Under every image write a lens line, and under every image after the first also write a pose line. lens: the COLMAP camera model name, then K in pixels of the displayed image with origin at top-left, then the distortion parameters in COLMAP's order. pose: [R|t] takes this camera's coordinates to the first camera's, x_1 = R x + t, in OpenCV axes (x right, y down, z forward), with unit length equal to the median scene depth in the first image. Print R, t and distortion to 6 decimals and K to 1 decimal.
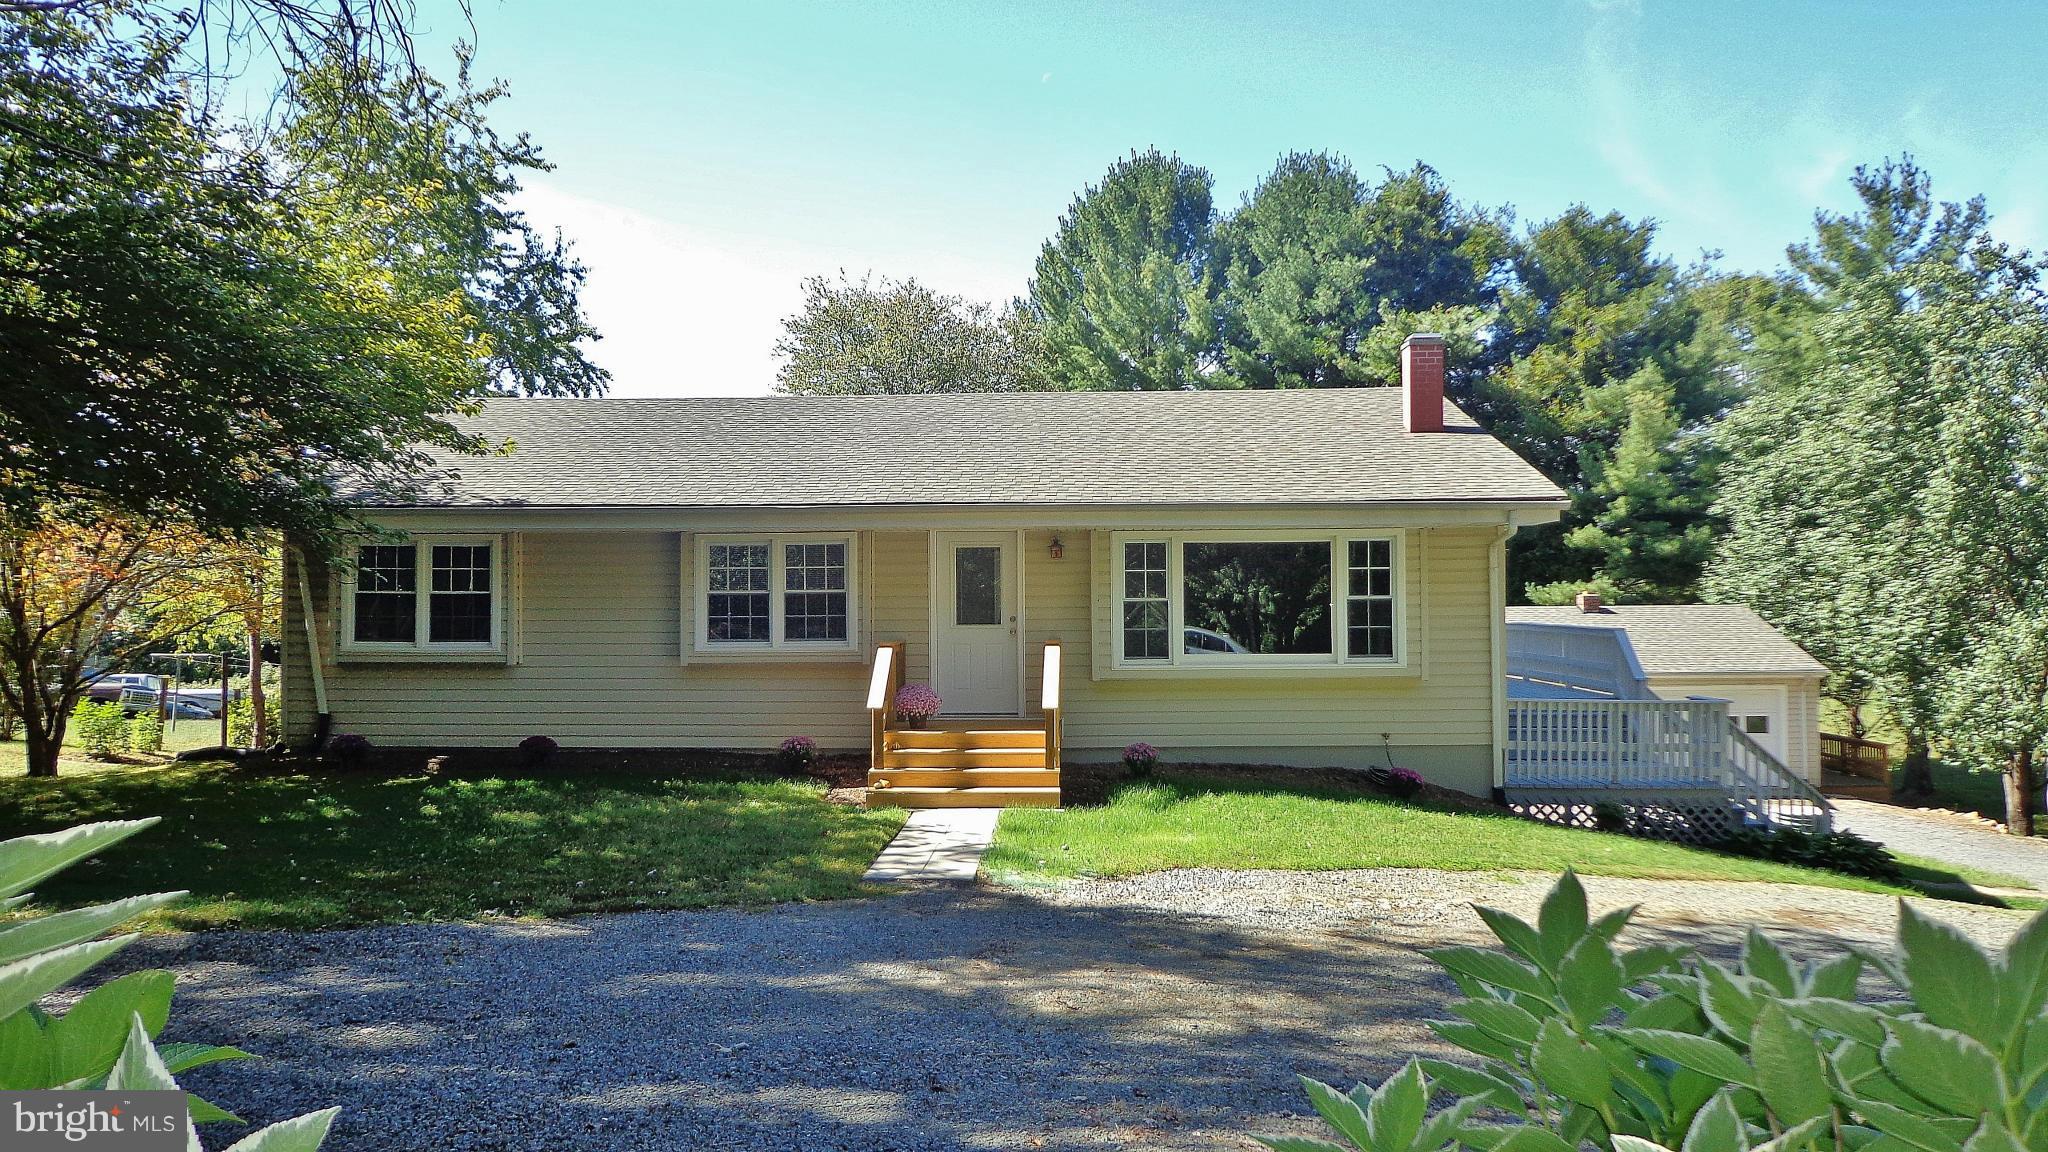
lens RADIAL K [[1599.8, 0, 1061.7], [0, 1599.8, 547.1], [0, 0, 1]] dist [0.006964, 0.003137]
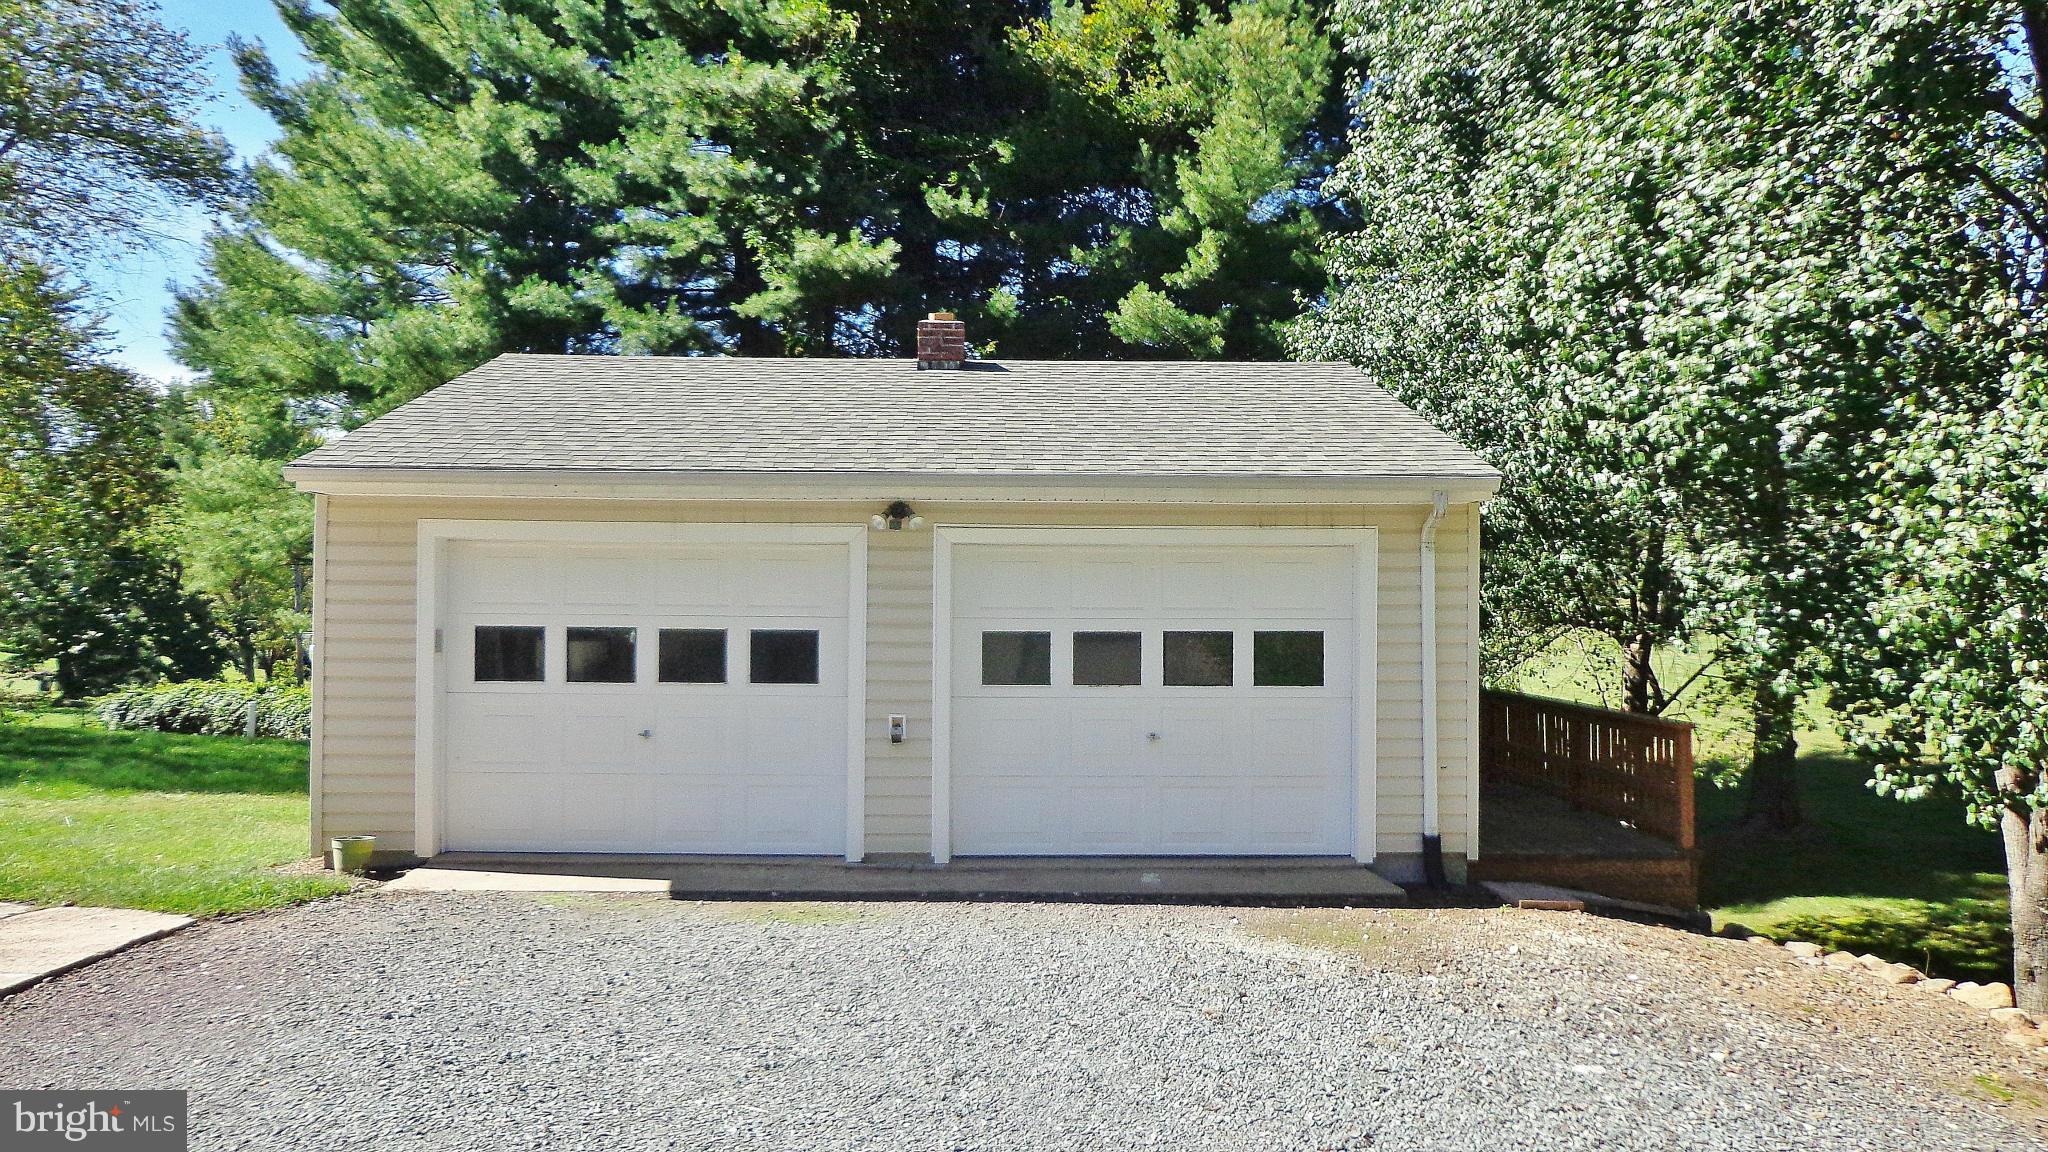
lens RADIAL K [[1550.0, 0, 1024.0], [0, 1550.0, 576.0], [0, 0, 1]] dist [0.002310, 0.000004]
pose [[0.999074, 0.019251, 0.038480, 0.279968], [-0.020063, 0.999581, 0.020841, 0.067869], [-0.038062, -0.021594, 0.999042, 0.527209]]
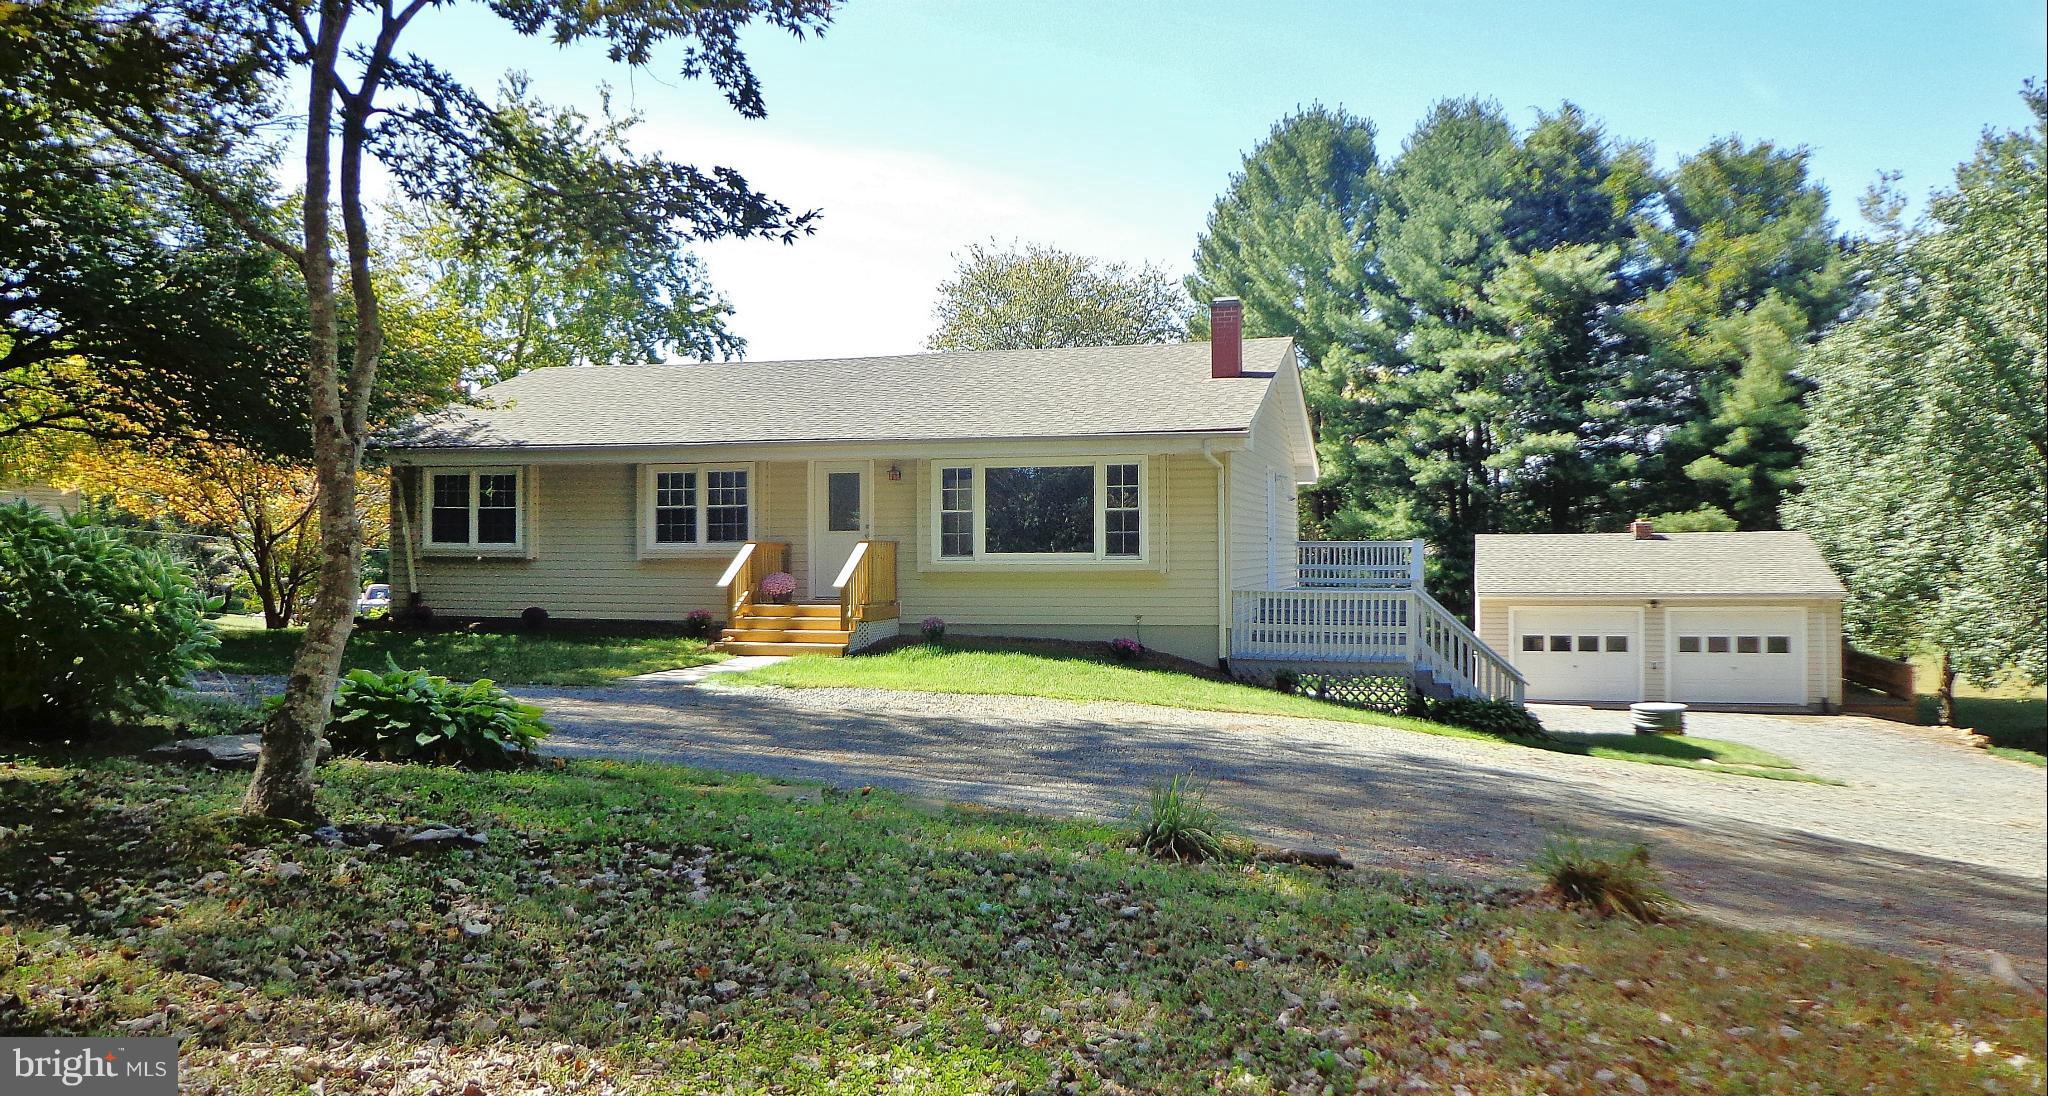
lens RADIAL K [[1603.1, 0, 1024.0], [0, 1603.1, 548.0], [0, 0, 1]] dist [0.034196, -0.037680]
pose [[0.969281, 0.002170, -0.245947, 0.163813], [0.006520, 0.999383, 0.034513, 0.006692], [0.245870, -0.035056, 0.968669, -0.102187]]
